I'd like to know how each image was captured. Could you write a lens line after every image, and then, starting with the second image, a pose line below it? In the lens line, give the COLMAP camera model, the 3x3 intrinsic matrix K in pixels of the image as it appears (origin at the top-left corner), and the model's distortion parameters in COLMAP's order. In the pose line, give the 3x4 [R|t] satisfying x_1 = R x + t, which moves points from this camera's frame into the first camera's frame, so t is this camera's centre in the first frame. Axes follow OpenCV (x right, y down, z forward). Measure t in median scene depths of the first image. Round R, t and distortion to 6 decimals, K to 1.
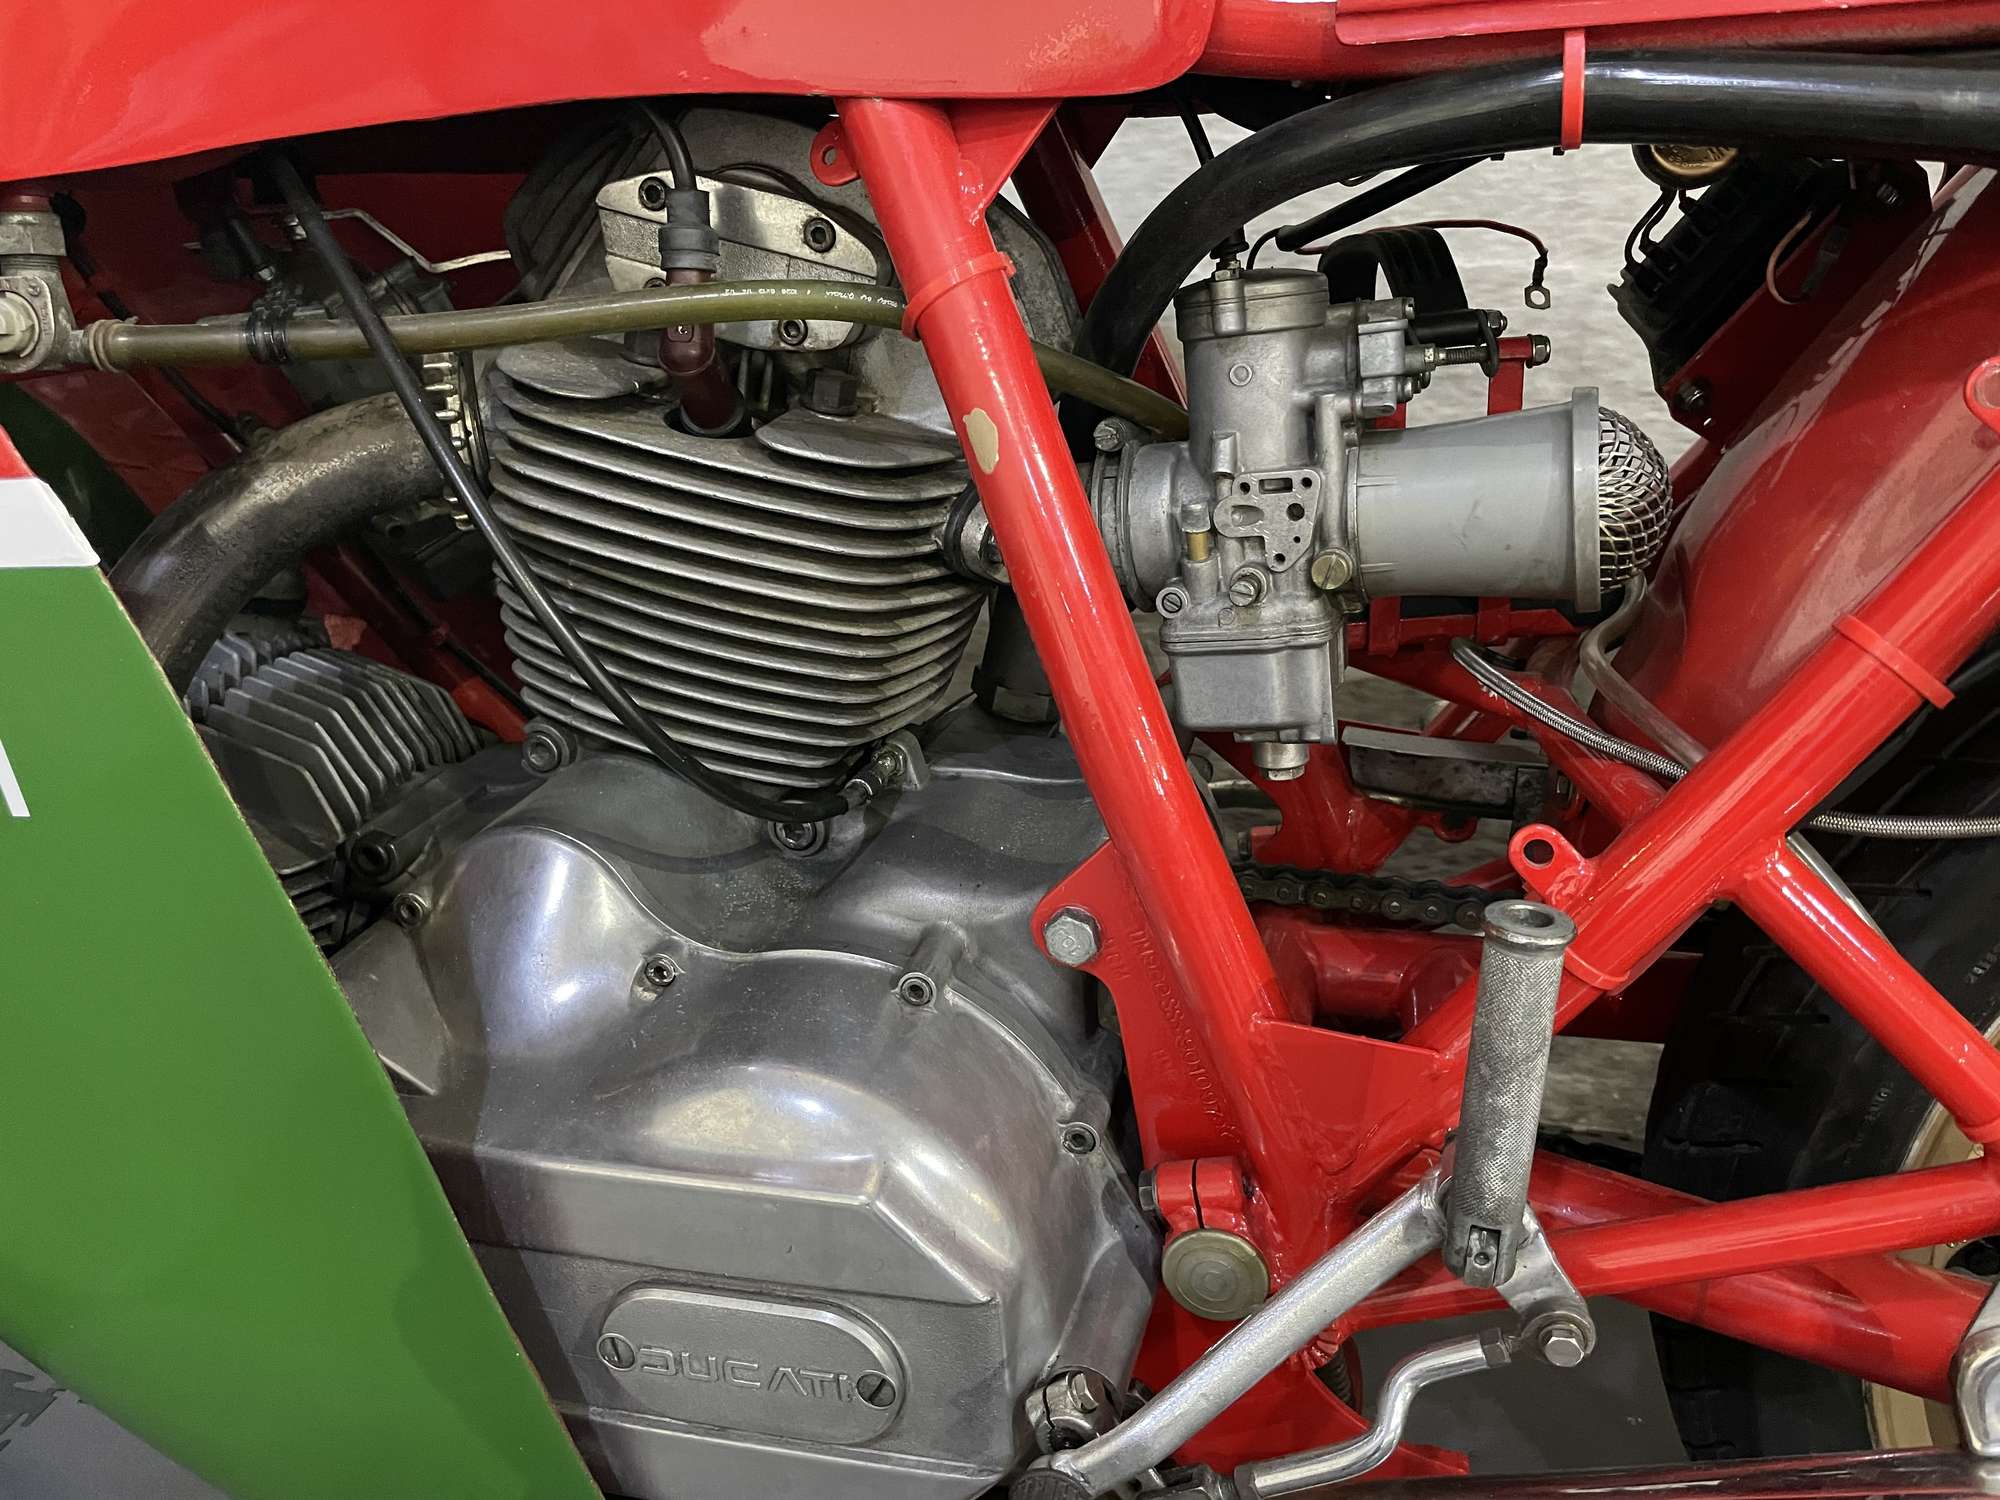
lens RADIAL K [[1532.0, 0, 1000.0], [0, 1532.0, 750.0], [0, 0, 1]] dist [0.065397, -0.082465]
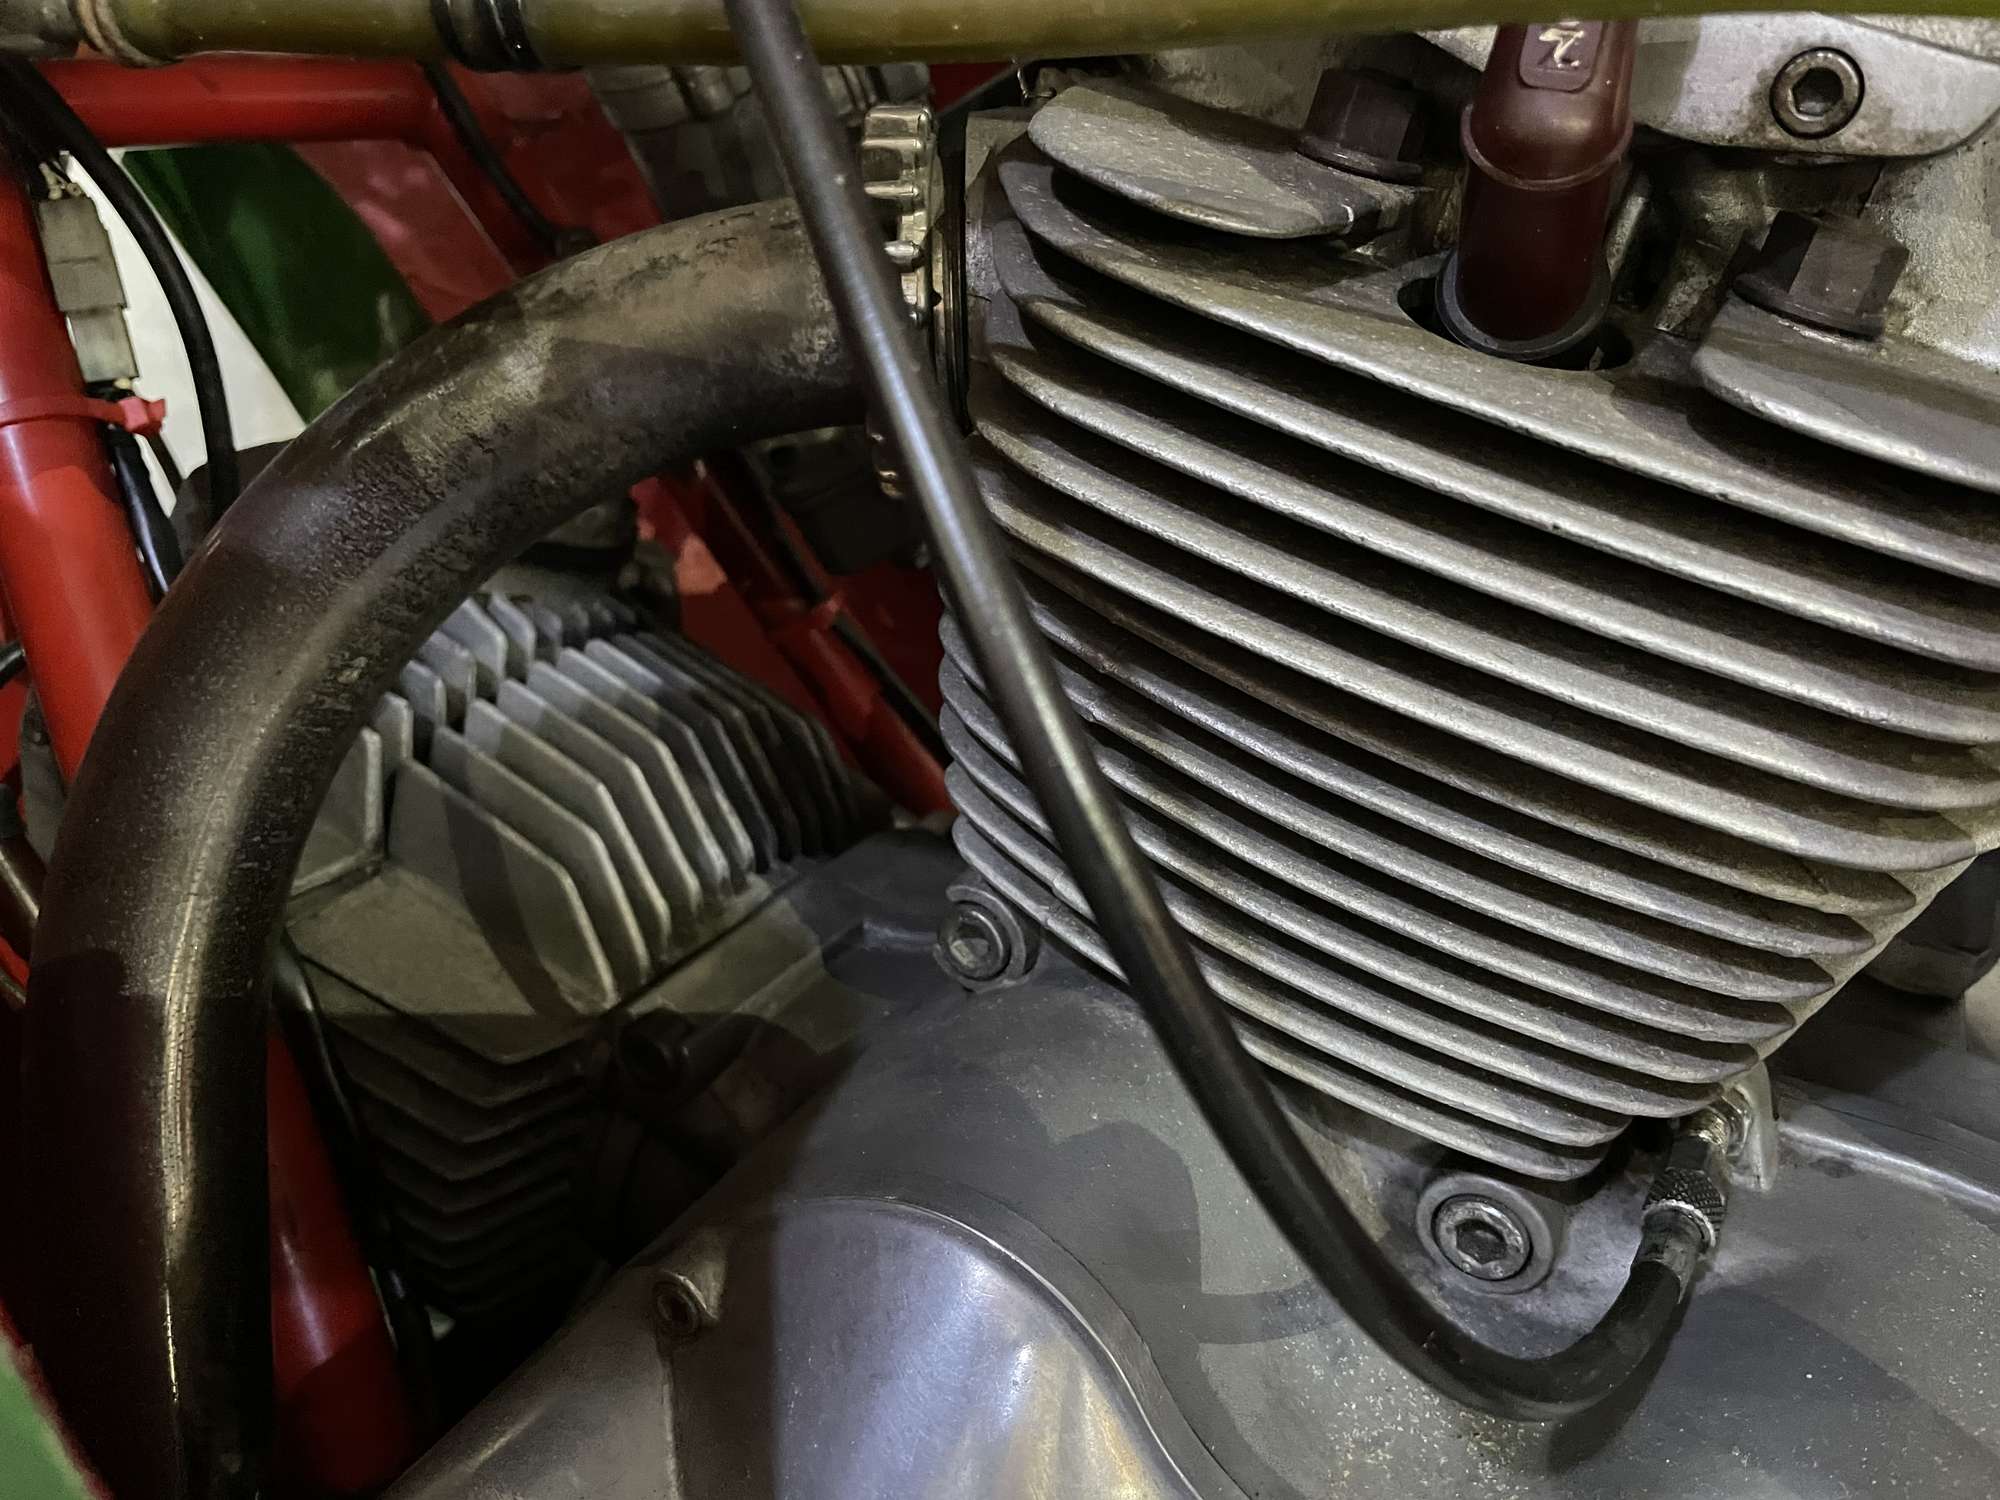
lens RADIAL K [[1532.0, 0, 1000.0], [0, 1532.0, 750.0], [0, 0, 1]] dist [0.065397, -0.082465]
pose [[0.962104, 0.160577, -0.220388, -0.211713], [-0.146707, 0.986097, 0.078034, -0.115615], [0.229854, -0.042744, 0.972286, 0.576654]]
